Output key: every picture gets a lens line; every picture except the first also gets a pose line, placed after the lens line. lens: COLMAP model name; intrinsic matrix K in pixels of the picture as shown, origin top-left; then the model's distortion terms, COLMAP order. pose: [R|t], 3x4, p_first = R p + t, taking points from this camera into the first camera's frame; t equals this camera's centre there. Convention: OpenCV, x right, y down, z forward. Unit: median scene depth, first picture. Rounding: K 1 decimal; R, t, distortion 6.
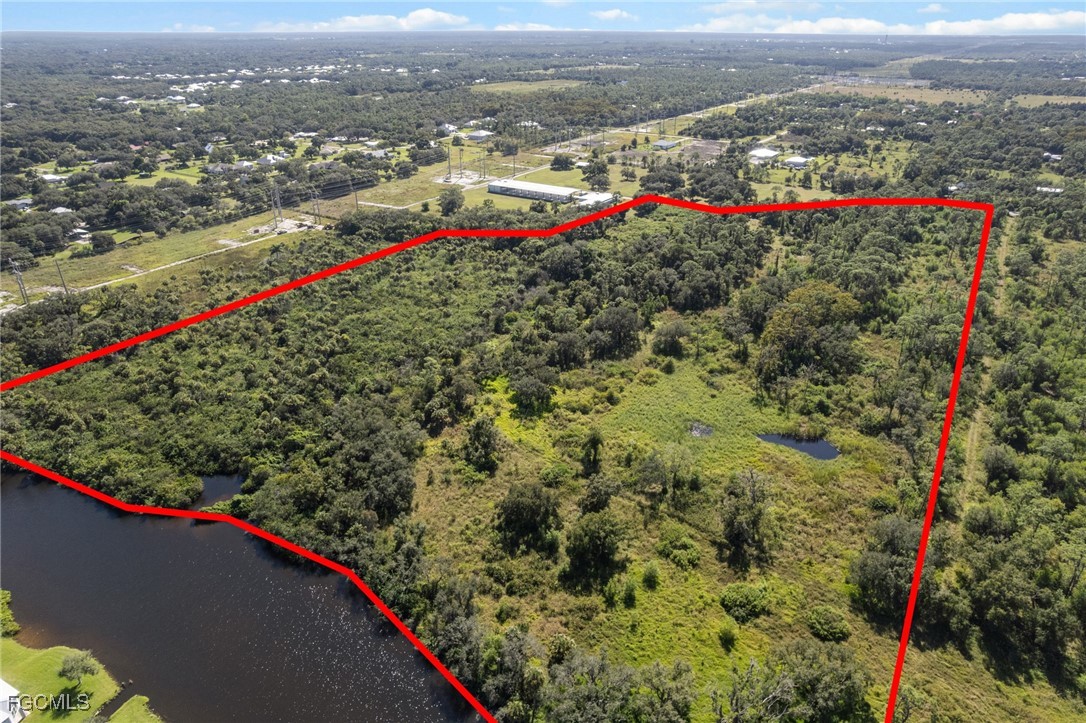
lens RADIAL K [[696.9, 0, 543.8], [0, 696.9, 360.8], [0, 0, 1]] dist [-0.058679, 0.040248]
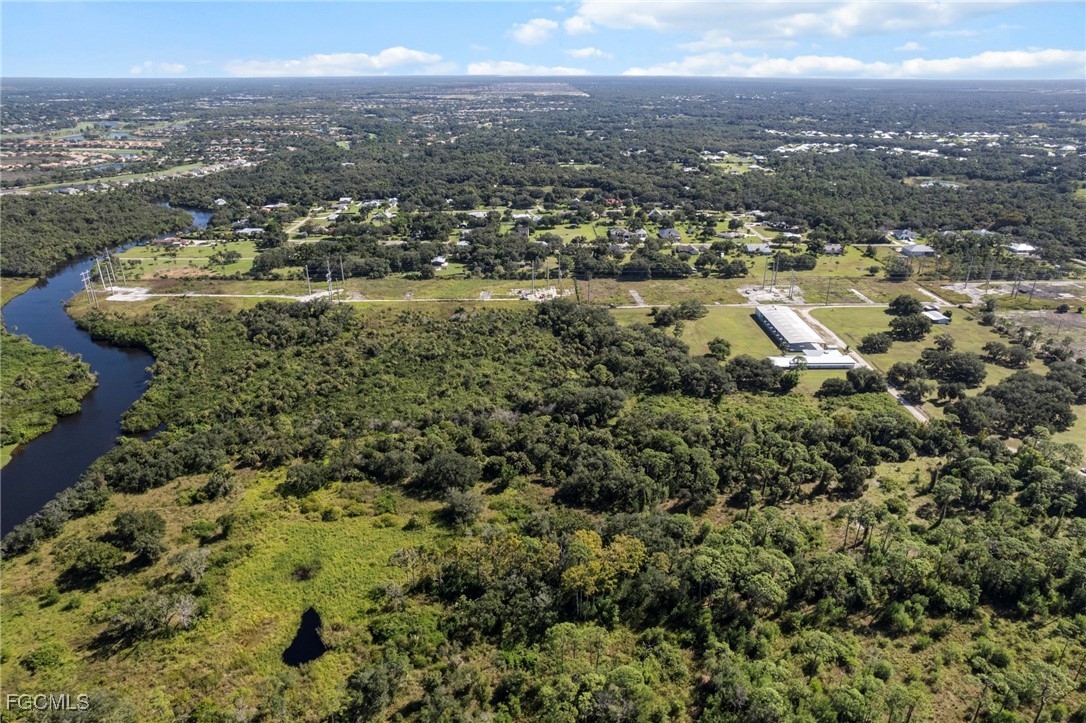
lens RADIAL K [[696.9, 0, 541.9], [0, 696.9, 365.7], [0, 0, 1]] dist [-0.058679, 0.040248]
pose [[0.561878, 0.324892, -0.760749, 0.623148], [-0.361569, 0.923601, 0.127392, -0.255027], [0.744017, 0.203484, 0.636422, 0.292347]]
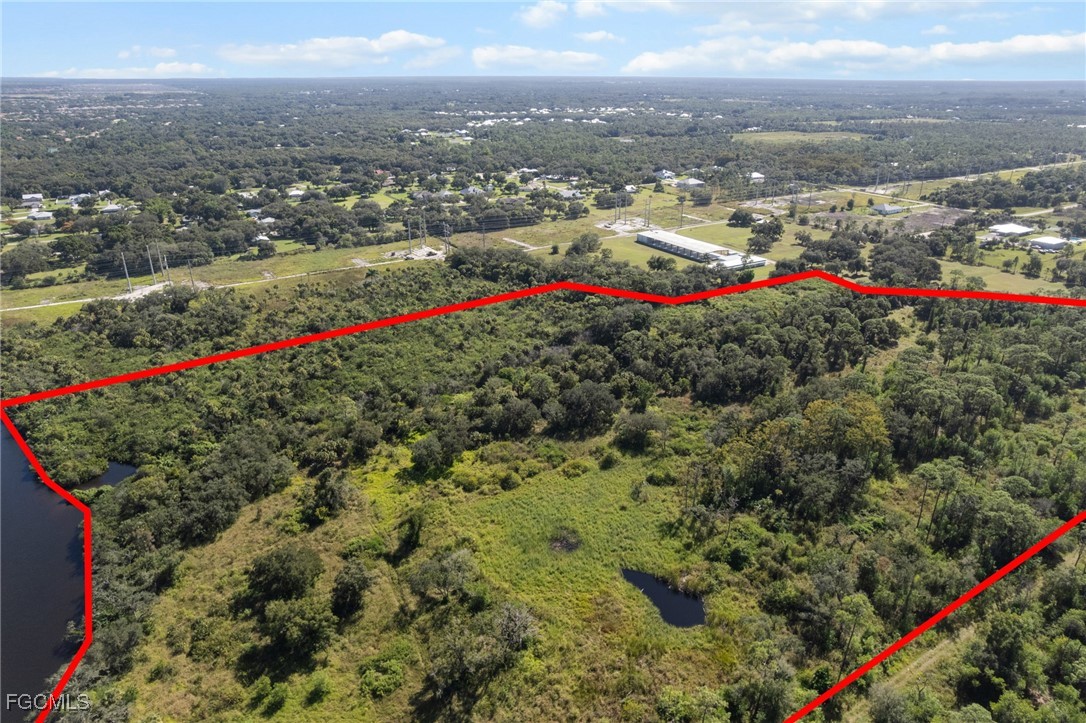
lens RADIAL K [[696.9, 0, 543.4], [0, 696.9, 360.5], [0, 0, 1]] dist [-0.058679, 0.040248]
pose [[0.904059, 0.165504, -0.394064, 0.271452], [-0.187855, 0.982022, -0.018535, -0.052668], [0.383911, 0.090784, 0.918896, 0.111500]]
